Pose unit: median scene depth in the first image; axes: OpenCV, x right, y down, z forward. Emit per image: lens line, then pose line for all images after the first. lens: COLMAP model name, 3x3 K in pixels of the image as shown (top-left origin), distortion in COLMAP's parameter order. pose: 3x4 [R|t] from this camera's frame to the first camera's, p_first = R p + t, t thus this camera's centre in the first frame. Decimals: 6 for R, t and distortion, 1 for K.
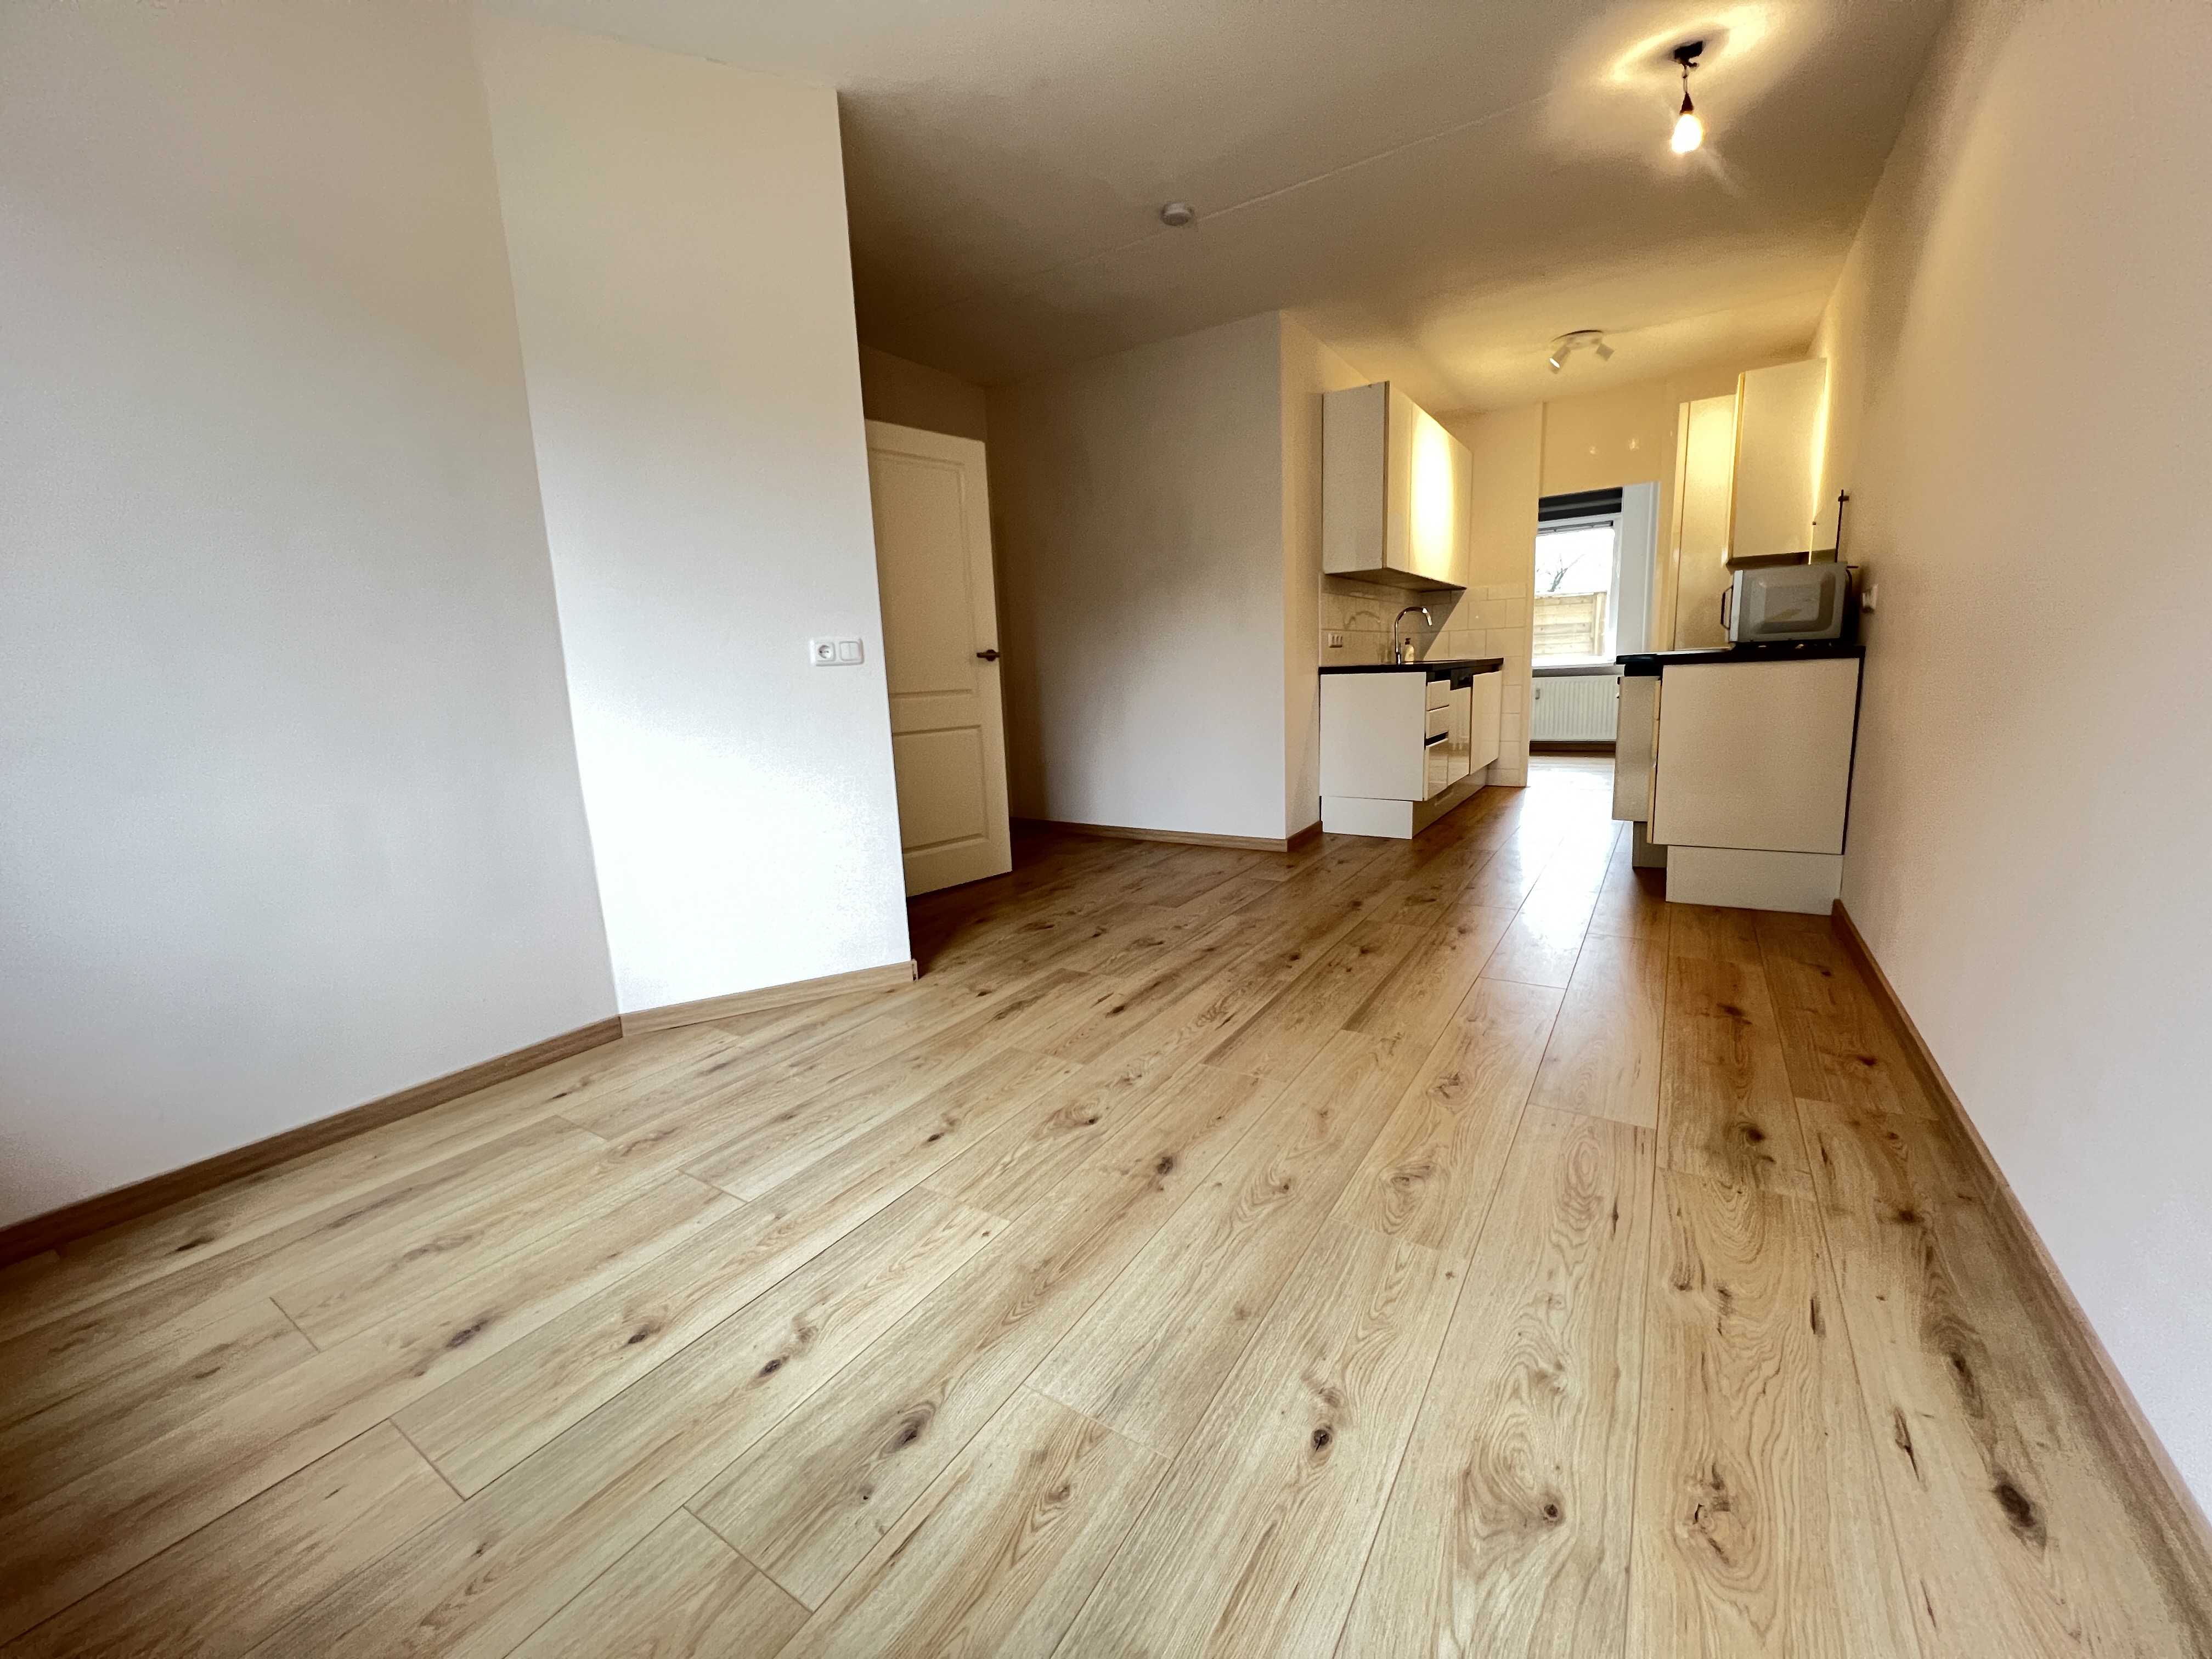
lens RADIAL K [[879.6, 0, 1099.5], [0, 879.6, 832.9], [0, 0, 1]] dist [-0.006776, 0.001114]
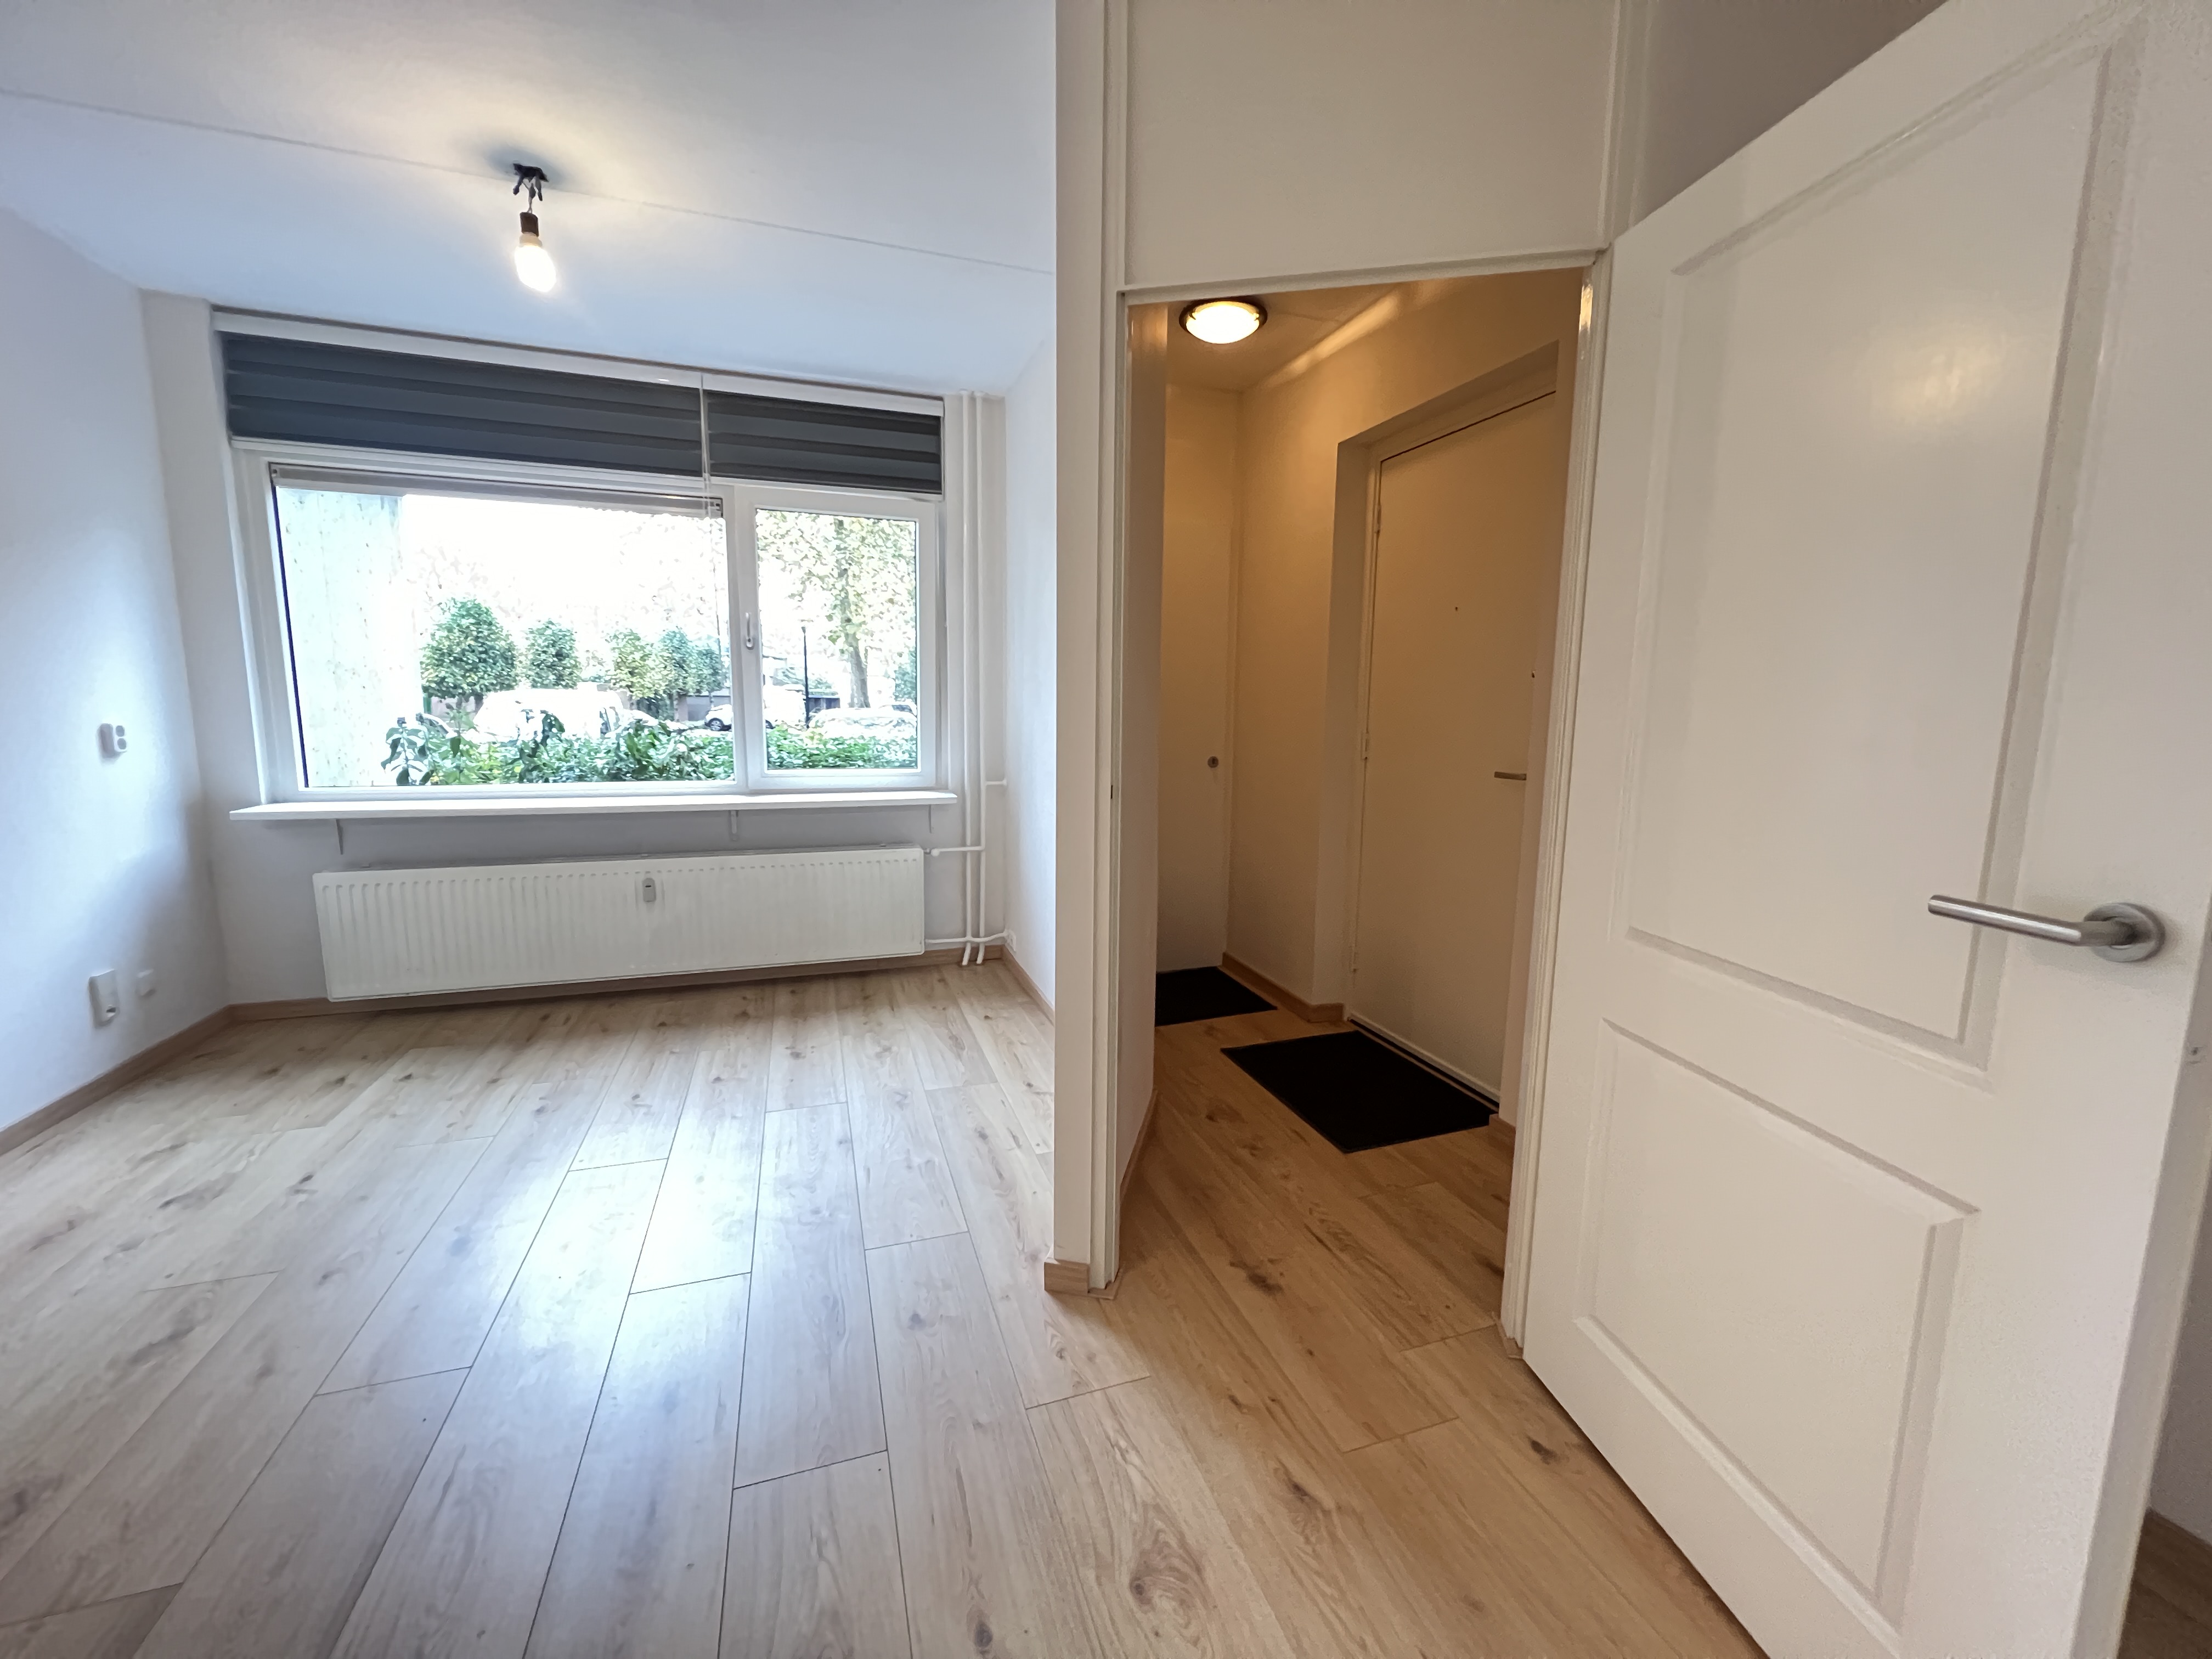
lens RADIAL K [[879.6, 0, 1106.9], [0, 879.6, 827.1], [0, 0, 1]] dist [-0.006776, 0.001114]
pose [[-0.612746, 0.146905, -0.776506, 0.273254], [-0.131012, 0.950092, 0.283128, -0.432924], [0.779345, 0.275217, -0.562918, 1.610654]]
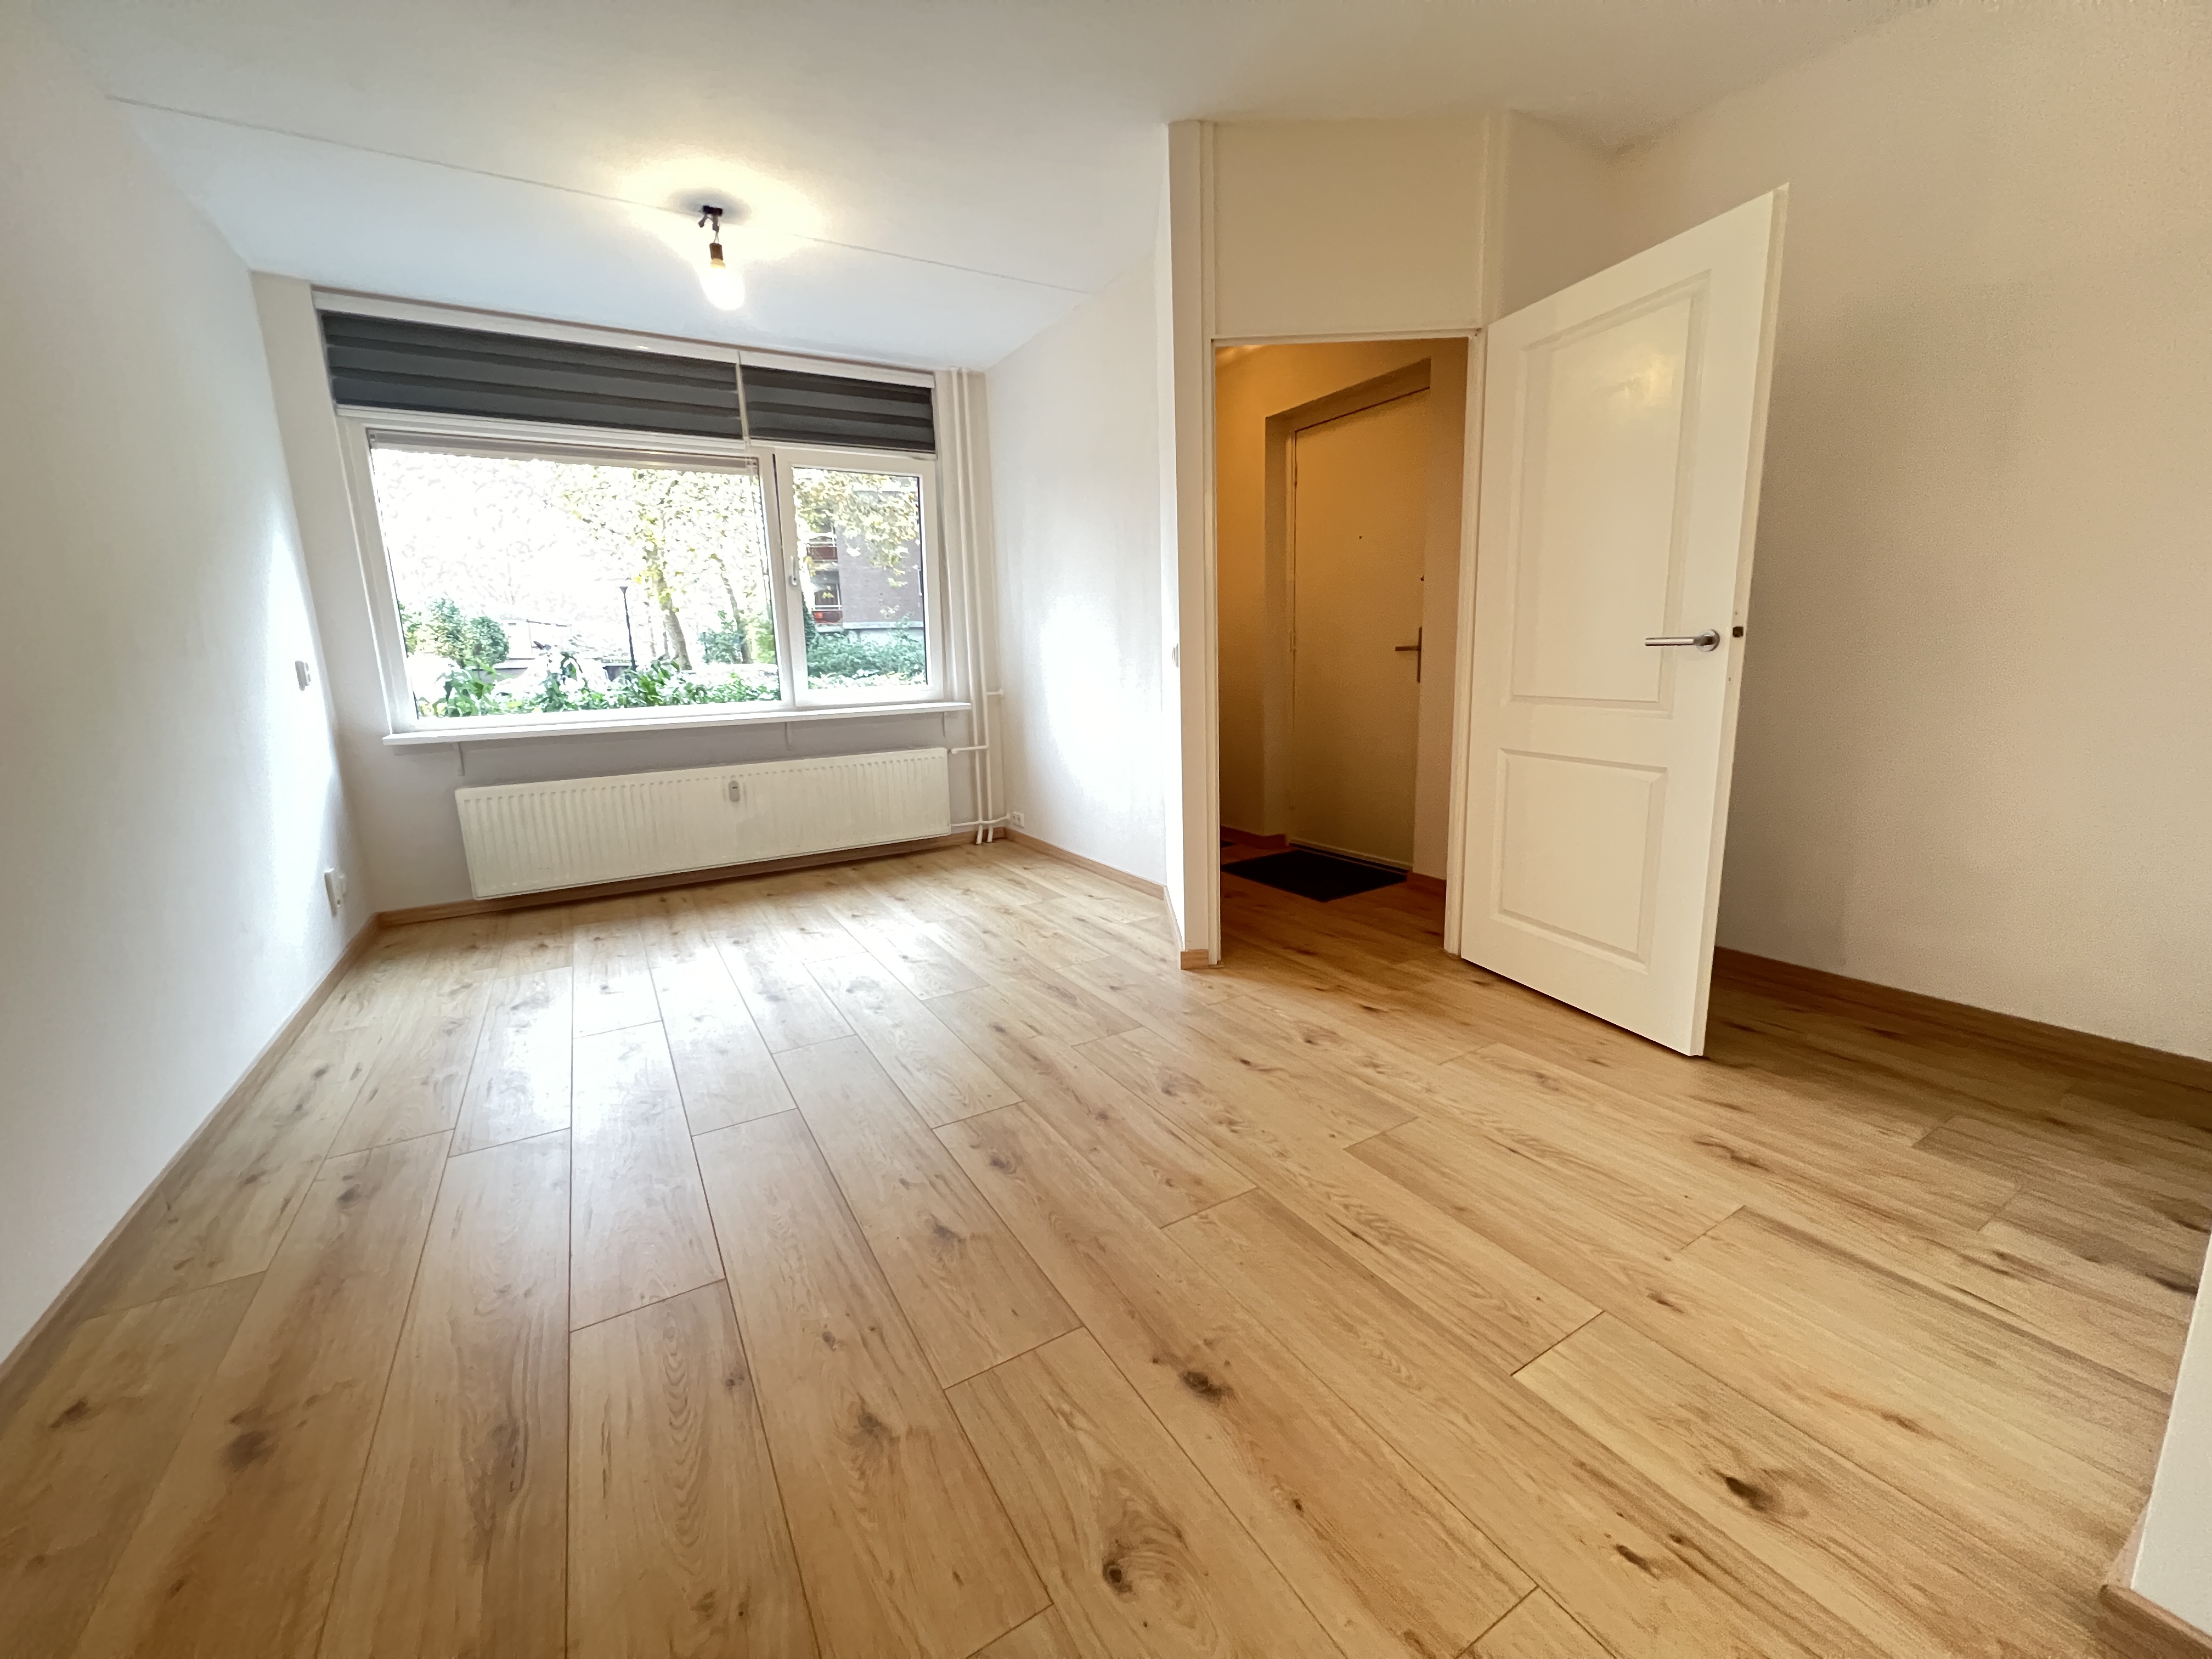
lens RADIAL K [[879.6, 0, 1103.8], [0, 879.6, 828.1], [0, 0, 1]] dist [-0.006776, 0.001114]
pose [[-0.438154, 0.231669, -0.868533, 0.867103], [-0.114386, 0.943994, 0.309502, -0.376107], [0.891592, 0.234958, -0.387115, 1.579032]]
